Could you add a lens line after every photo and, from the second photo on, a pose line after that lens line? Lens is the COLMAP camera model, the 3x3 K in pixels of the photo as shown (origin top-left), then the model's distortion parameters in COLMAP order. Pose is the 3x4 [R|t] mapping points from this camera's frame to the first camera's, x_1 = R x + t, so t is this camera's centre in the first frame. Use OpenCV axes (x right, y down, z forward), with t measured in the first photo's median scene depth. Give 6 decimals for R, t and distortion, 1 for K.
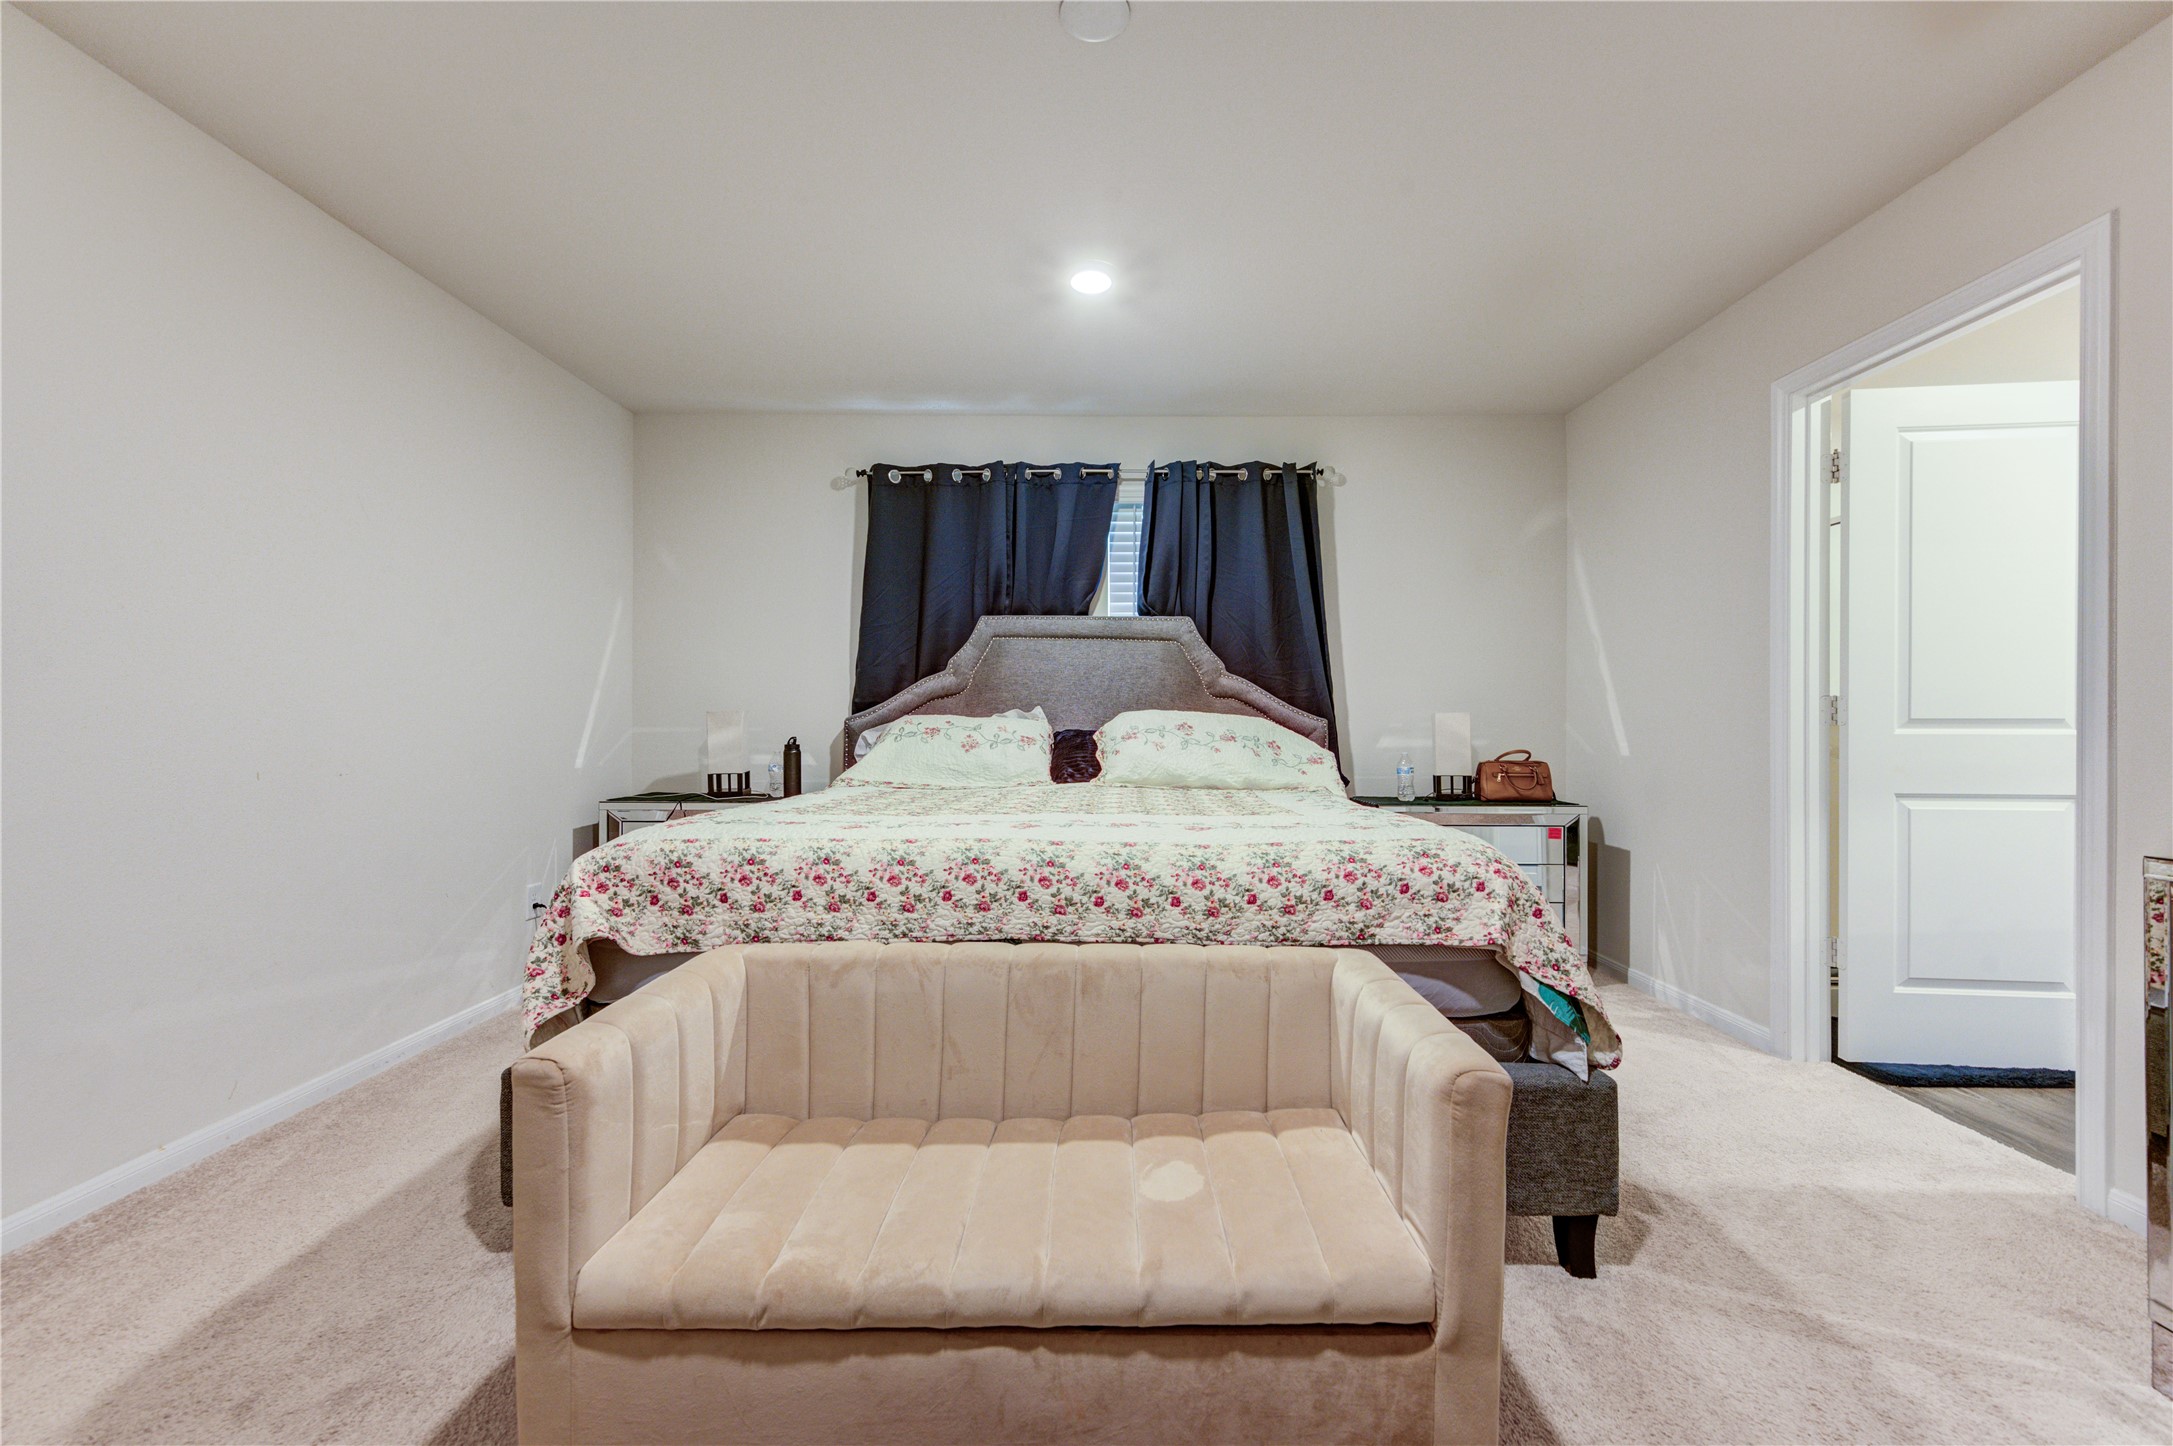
lens RADIAL K [[852.1, 0, 1089.8], [0, 852.1, 717.8], [0, 0, 1]] dist [0.002718, -0.000720]
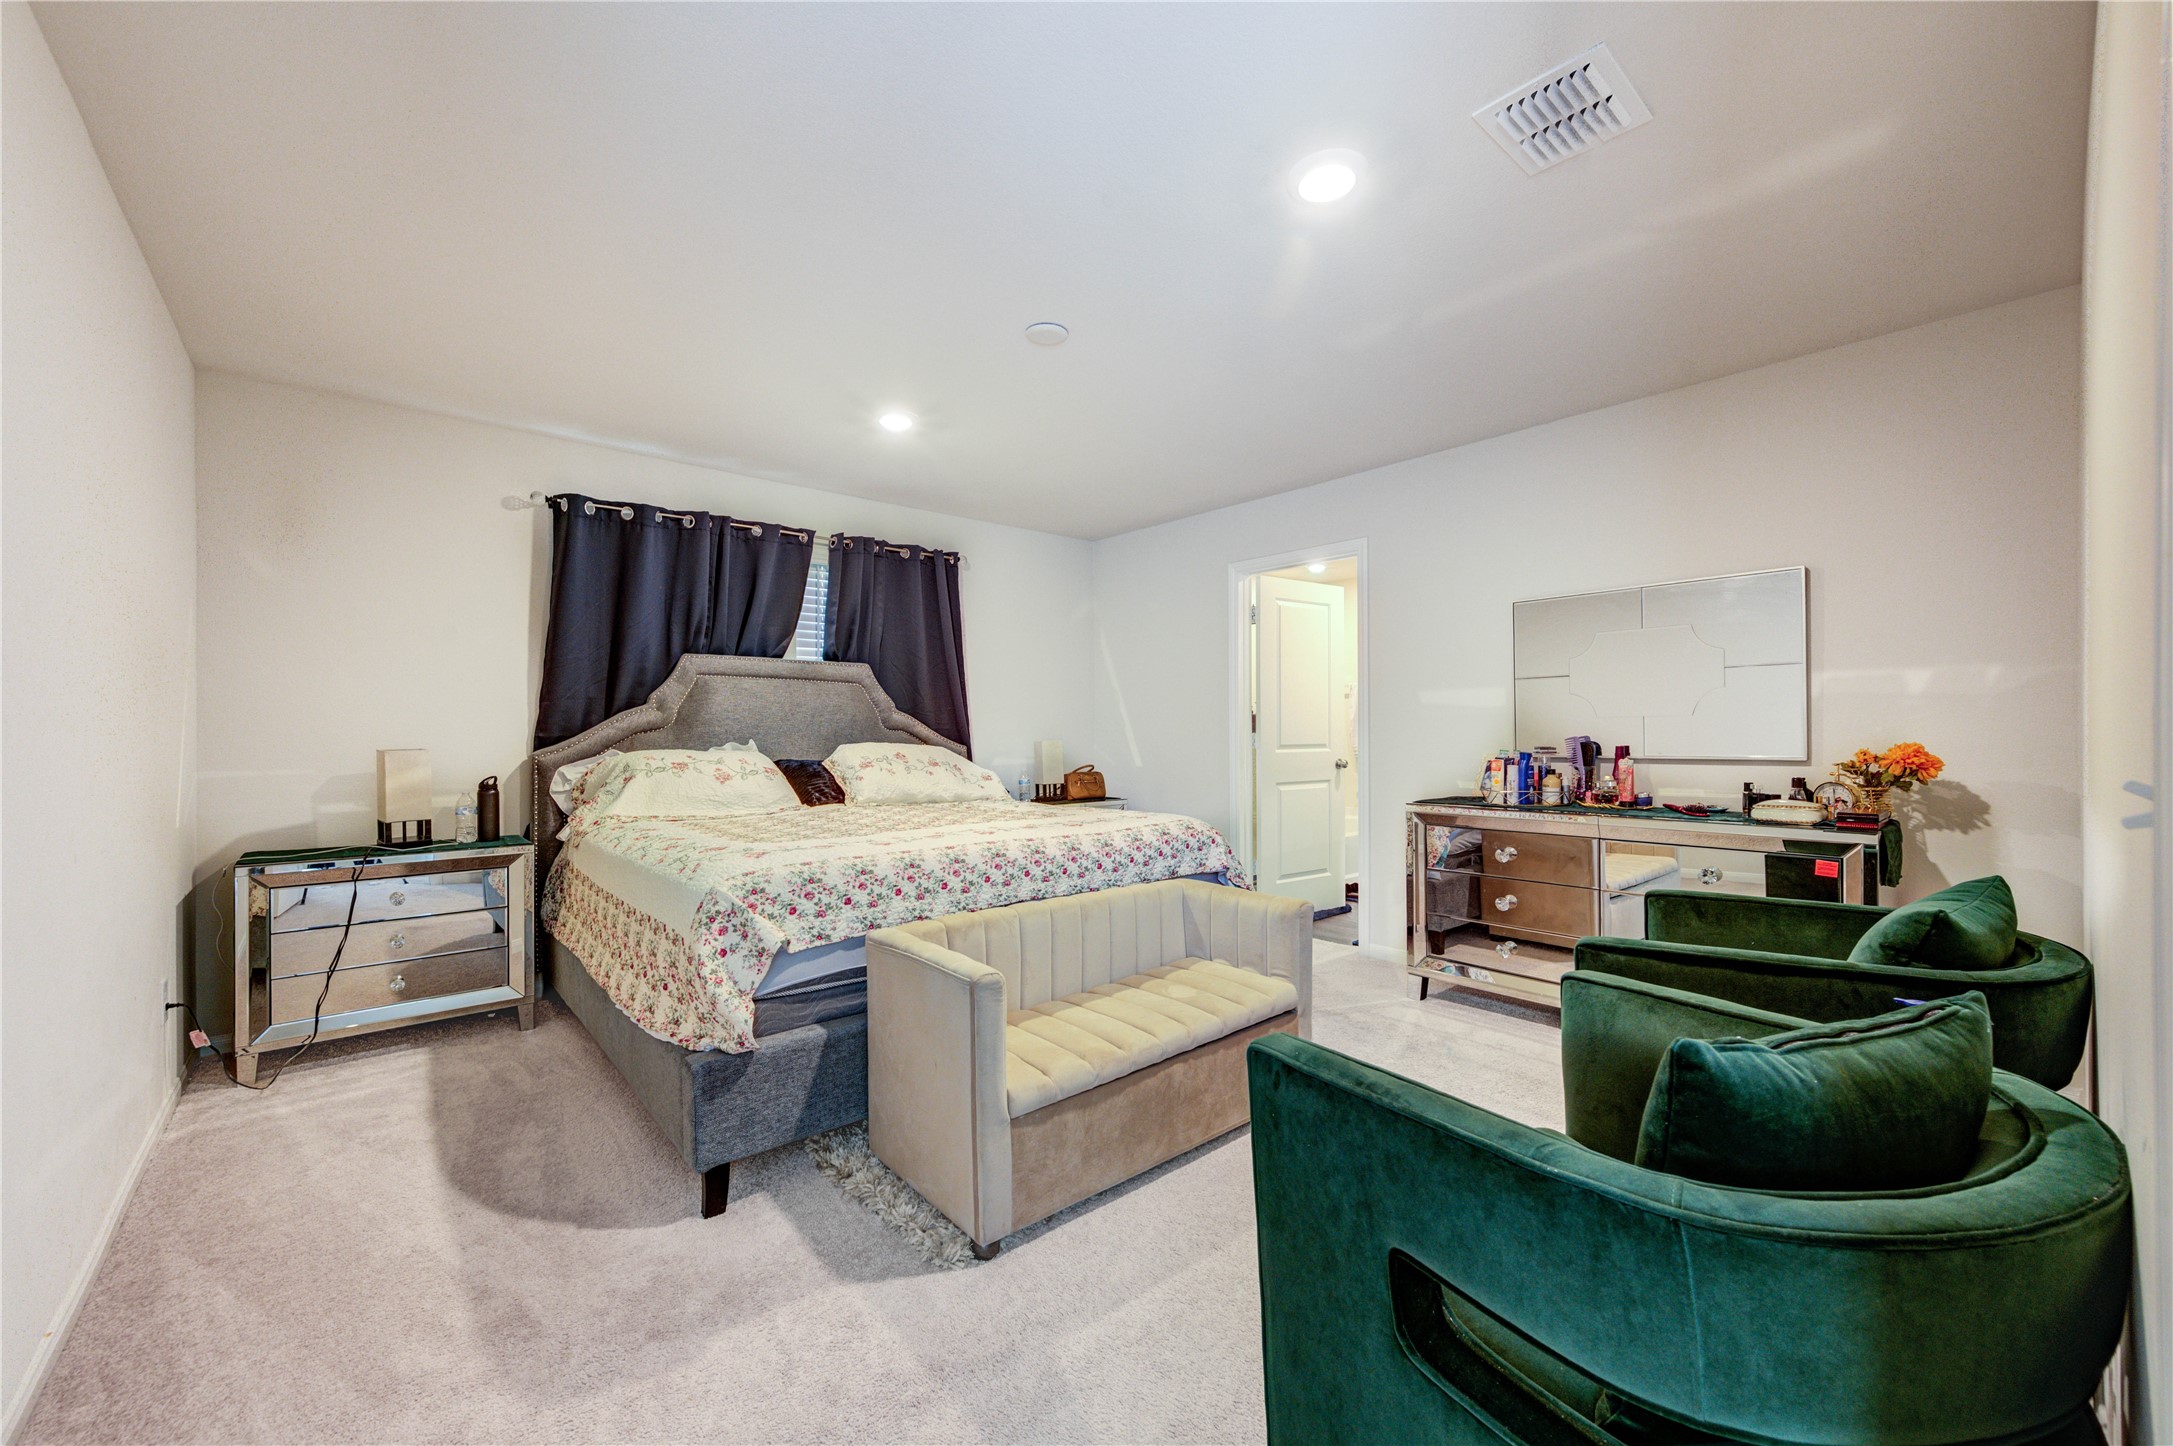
lens RADIAL K [[852.1, 0, 1082.5], [0, 852.1, 728.2], [0, 0, 1]] dist [0.002718, -0.000720]
pose [[0.752621, -0.005161, 0.658434, -0.498070], [0.002767, 0.999985, 0.004676, -0.034503], [-0.658448, -0.001698, 0.752624, -0.133838]]
